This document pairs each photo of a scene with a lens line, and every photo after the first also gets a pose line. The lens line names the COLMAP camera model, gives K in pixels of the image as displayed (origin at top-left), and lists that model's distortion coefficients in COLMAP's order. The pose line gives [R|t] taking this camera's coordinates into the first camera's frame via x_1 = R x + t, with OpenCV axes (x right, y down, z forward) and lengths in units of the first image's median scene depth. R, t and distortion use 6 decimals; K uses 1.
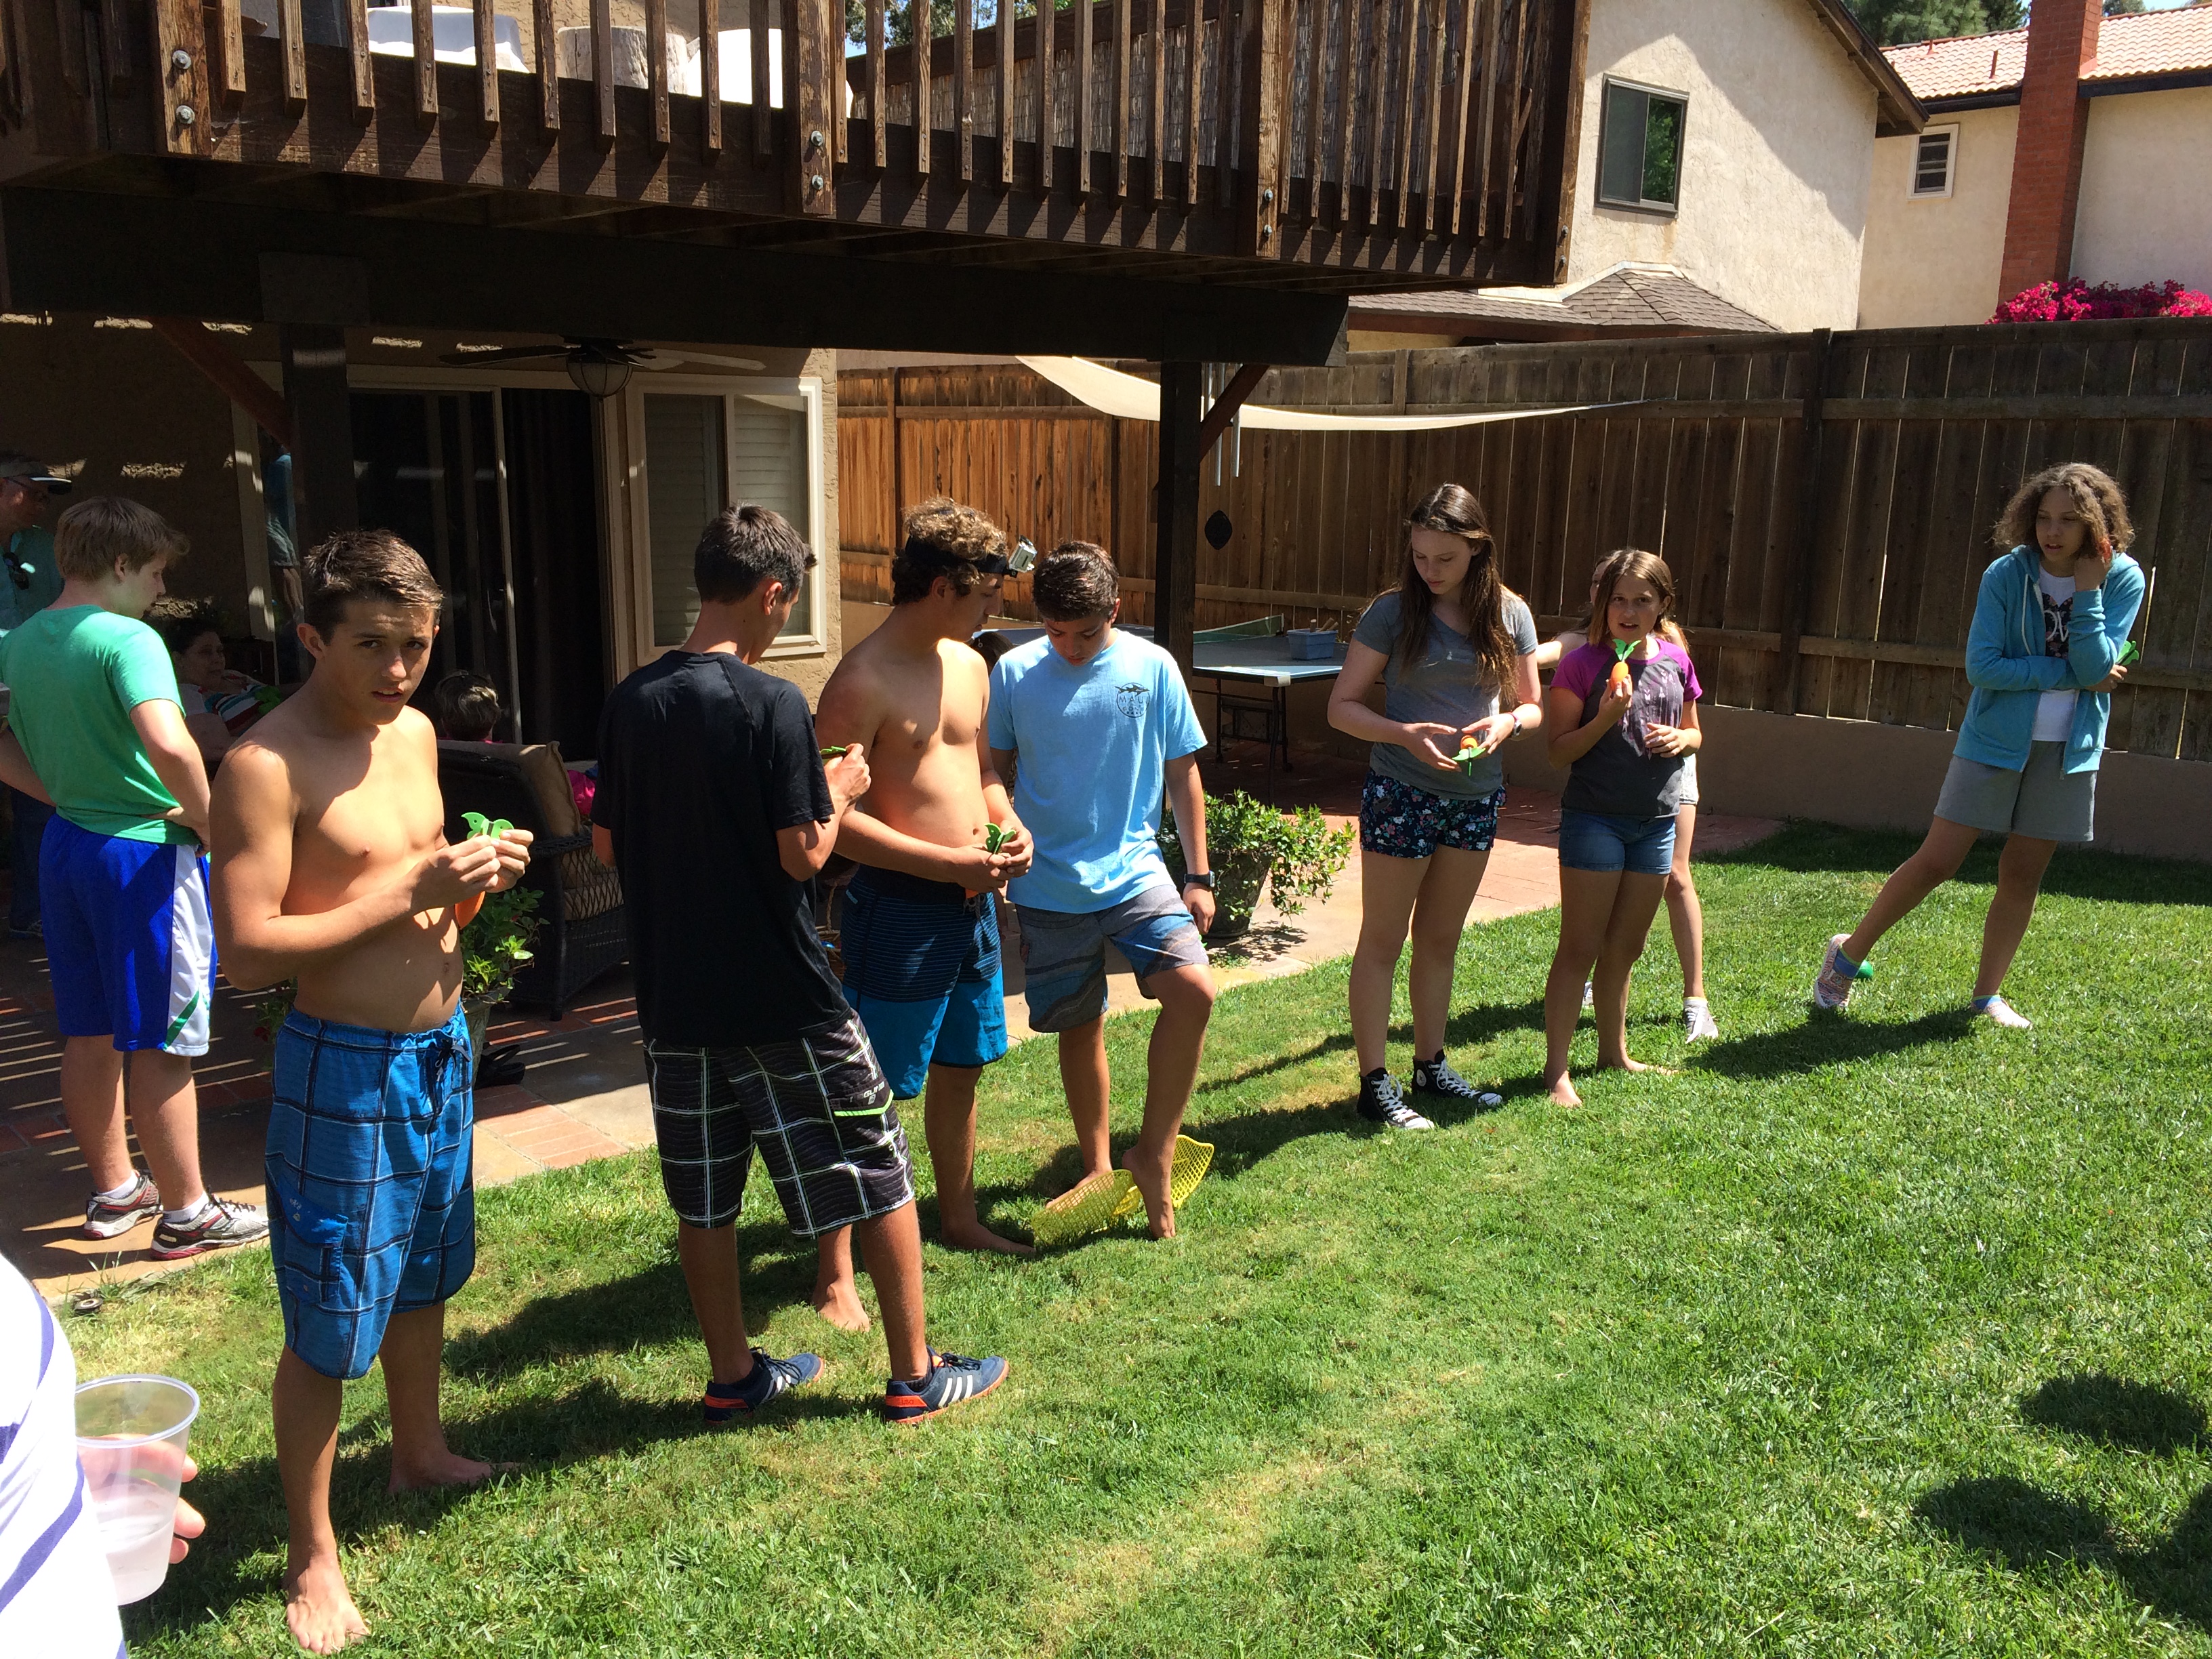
lens RADIAL K [[1861.8, 0, 1103.2], [0, 1861.8, 821.8], [0, 0, 1]] dist [0.074722, -0.107189]
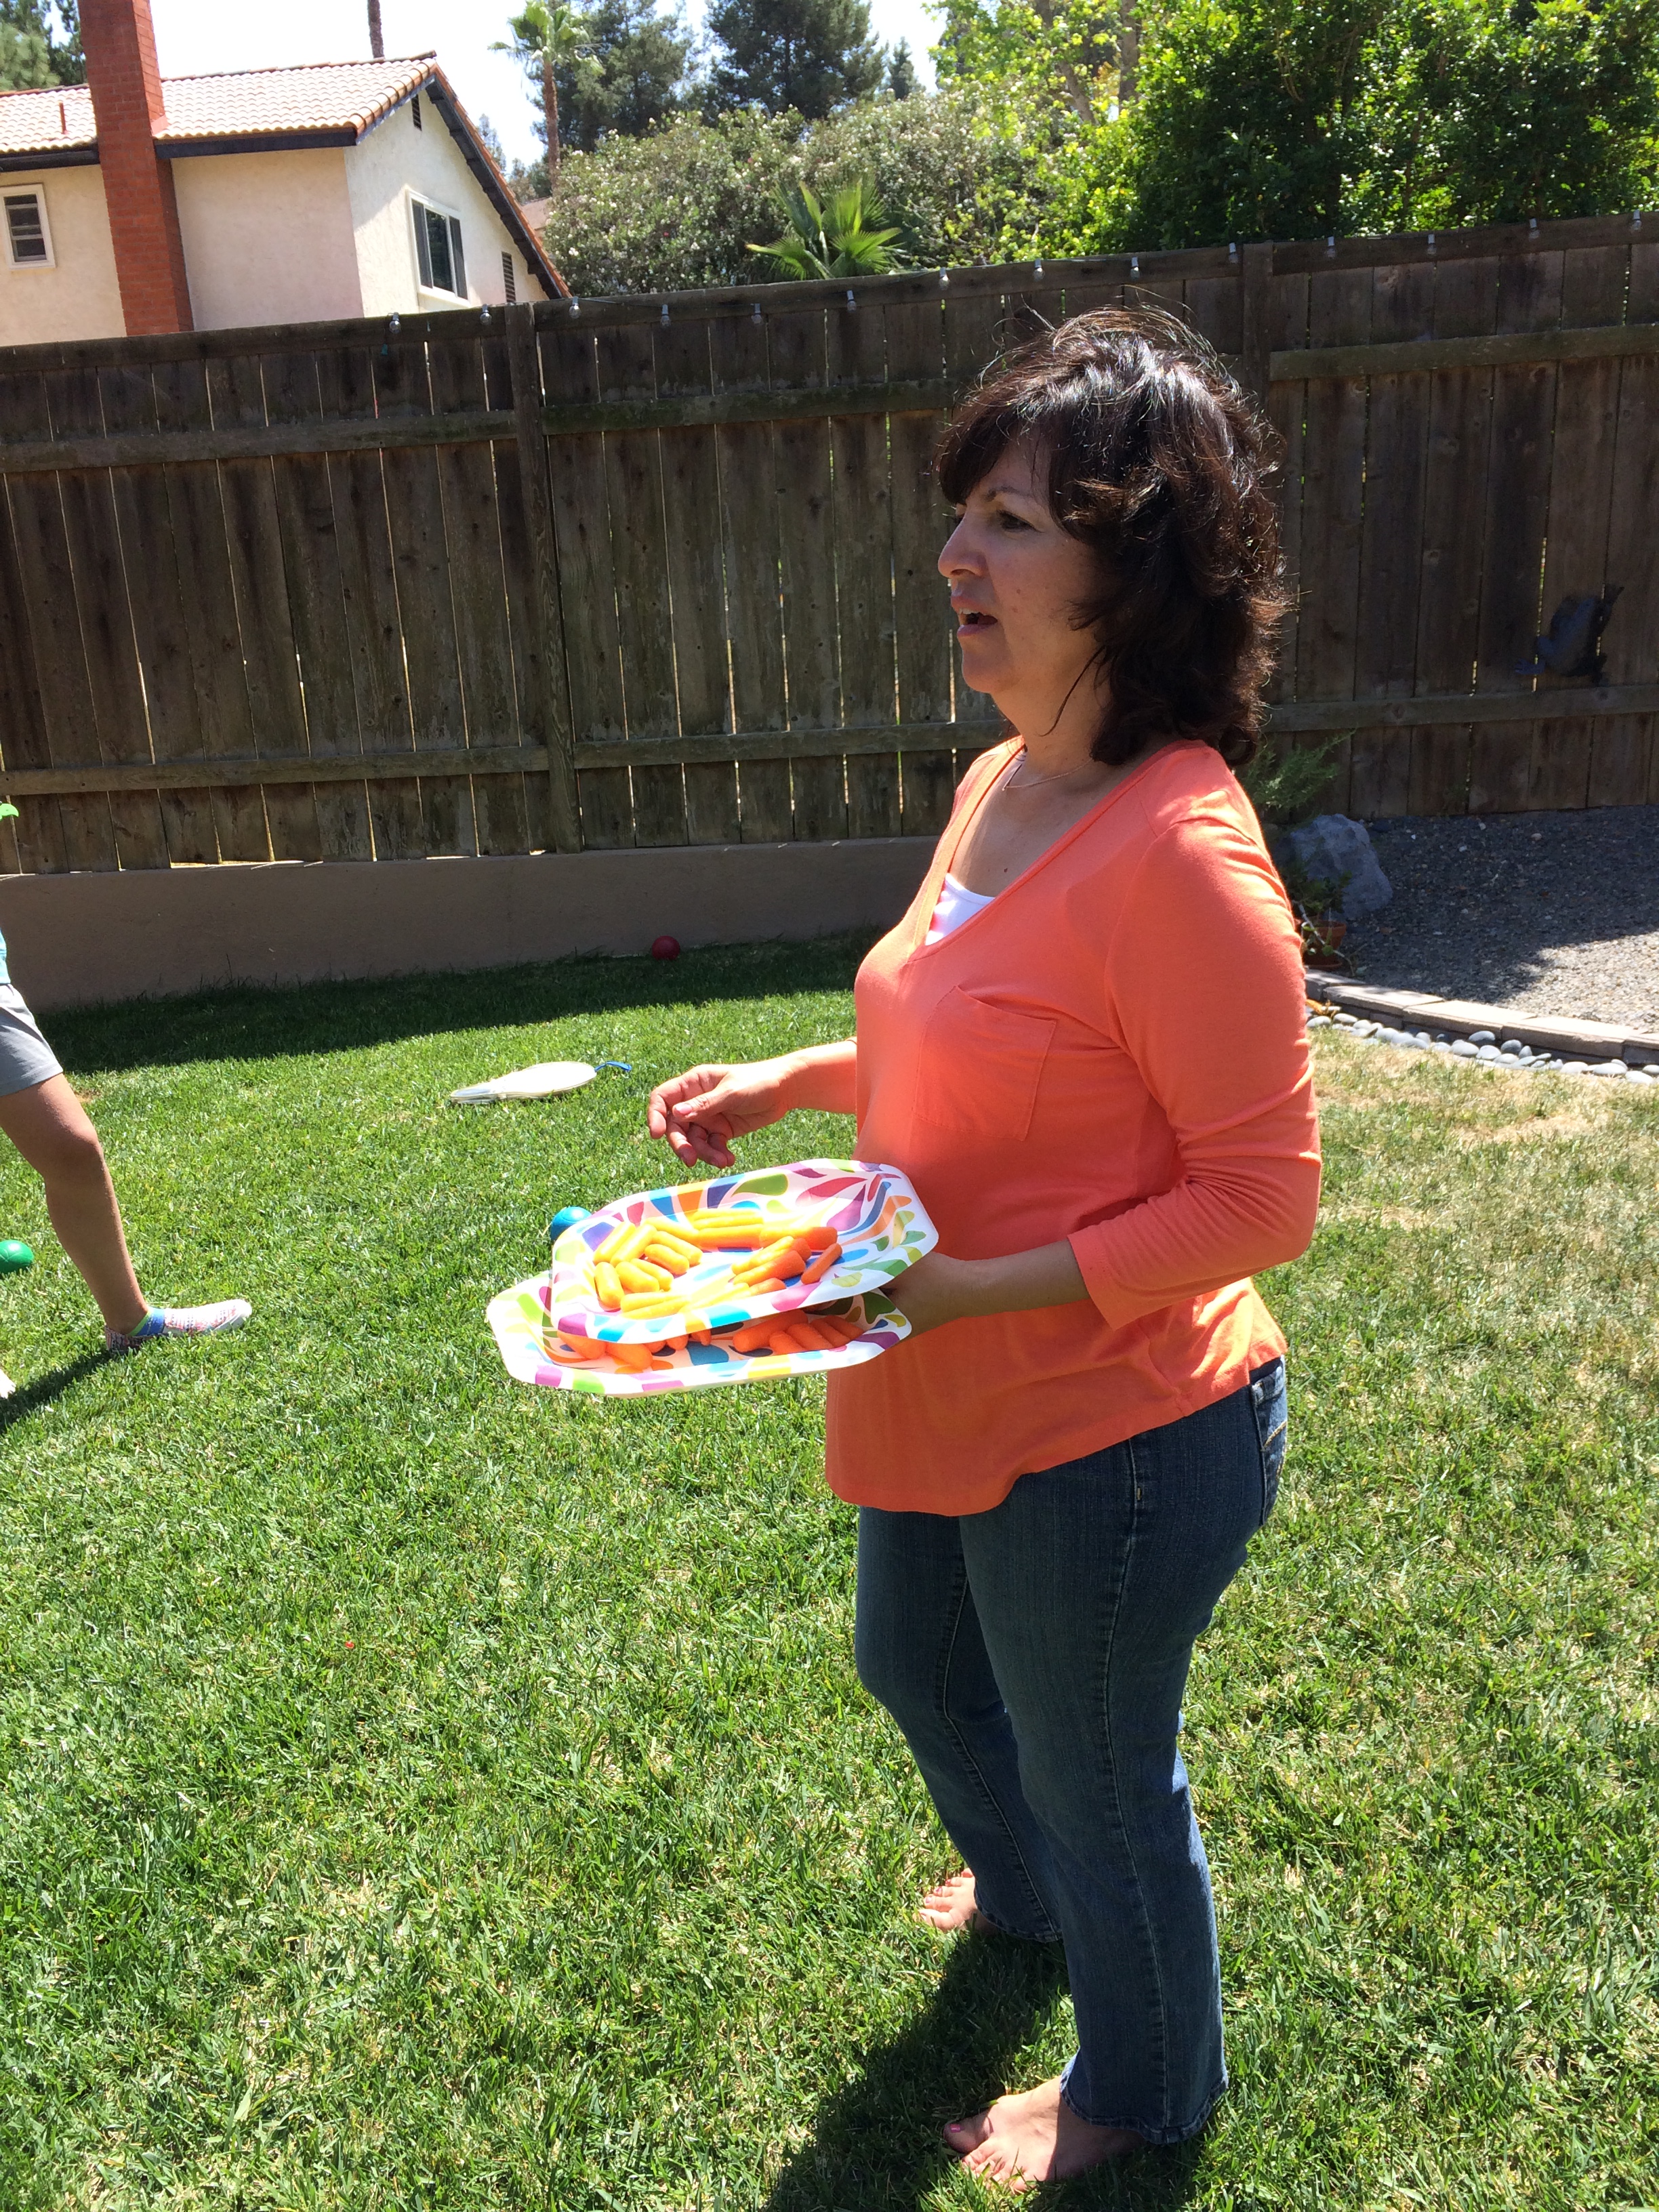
lens RADIAL K [[1861.8, 0, 833.8], [0, 1861.8, 1125.5], [0, 0, 1]] dist [0.074722, -0.107189]
pose [[0.733754, -0.263531, 0.626223, 0.123647], [0.203808, 0.964638, 0.167140, -0.013564], [-0.648126, 0.004989, 0.761517, 0.167877]]
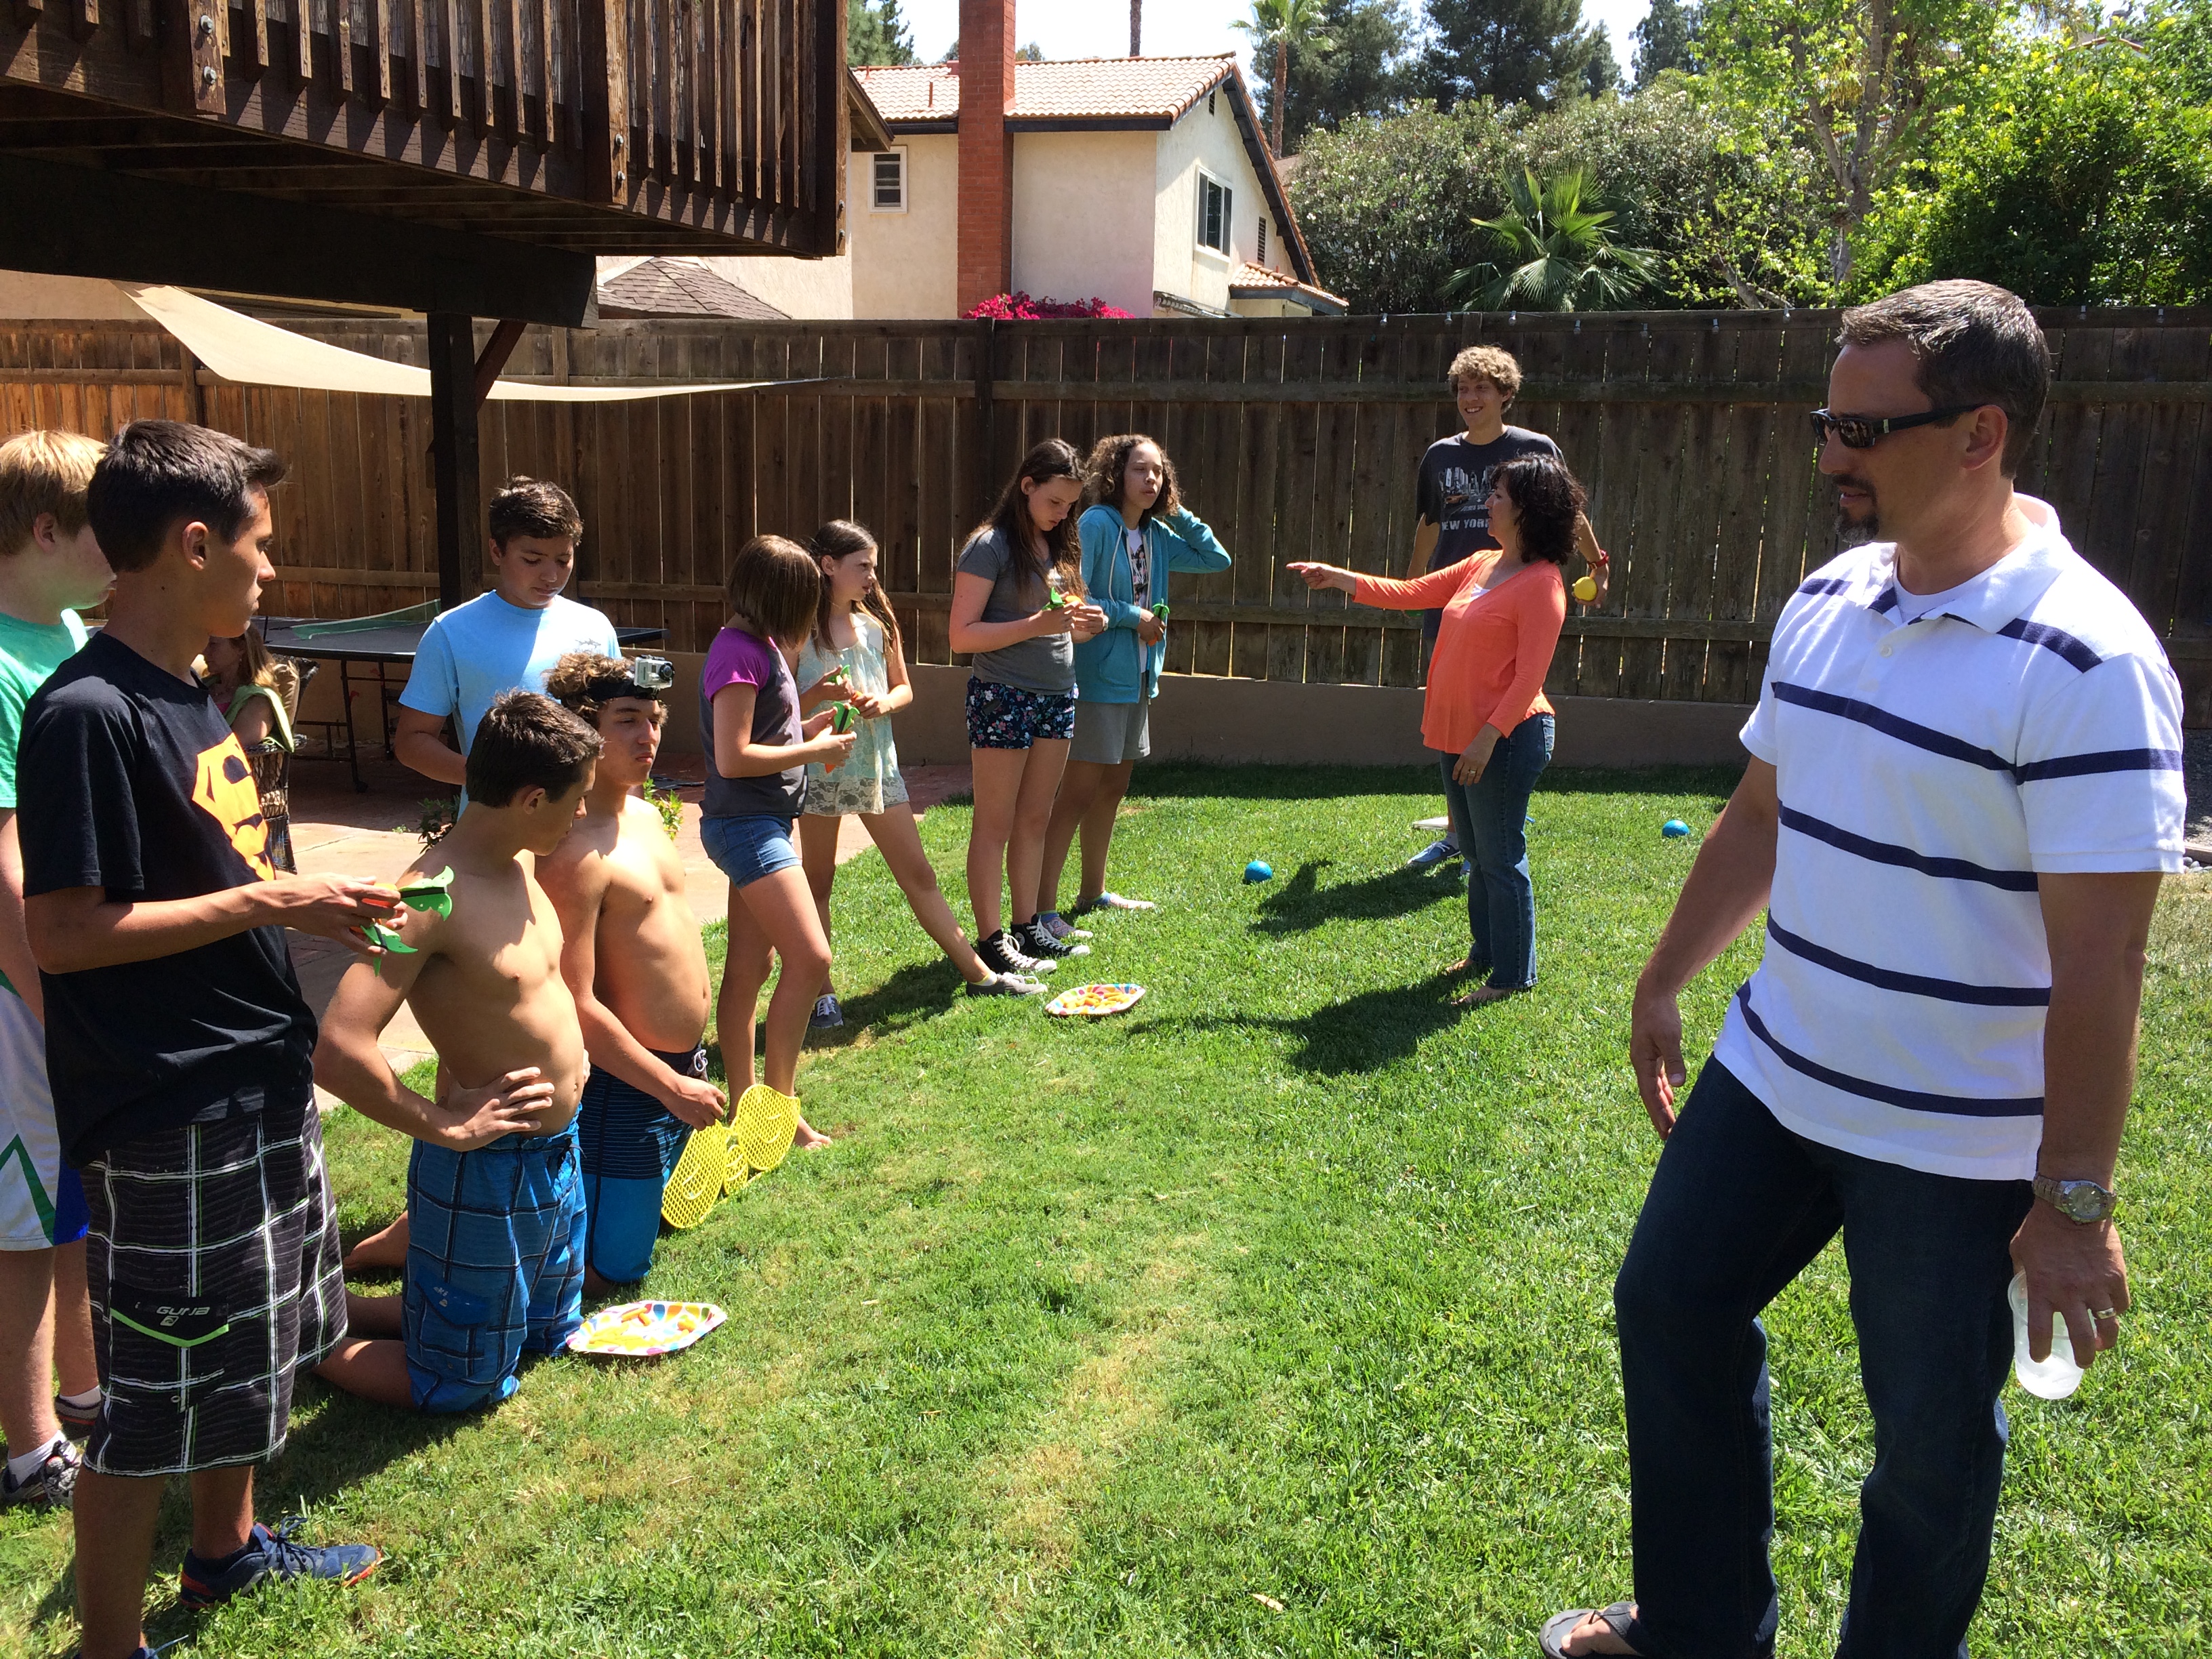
lens RADIAL K [[1861.8, 0, 1105.8], [0, 1861.8, 818.2], [0, 0, 1]] dist [0.074722, -0.107189]
pose [[0.852824, -0.096923, 0.513125, -0.139420], [0.097036, 0.994924, 0.026652, 0.007831], [-0.513104, 0.027062, 0.857900, 0.027720]]
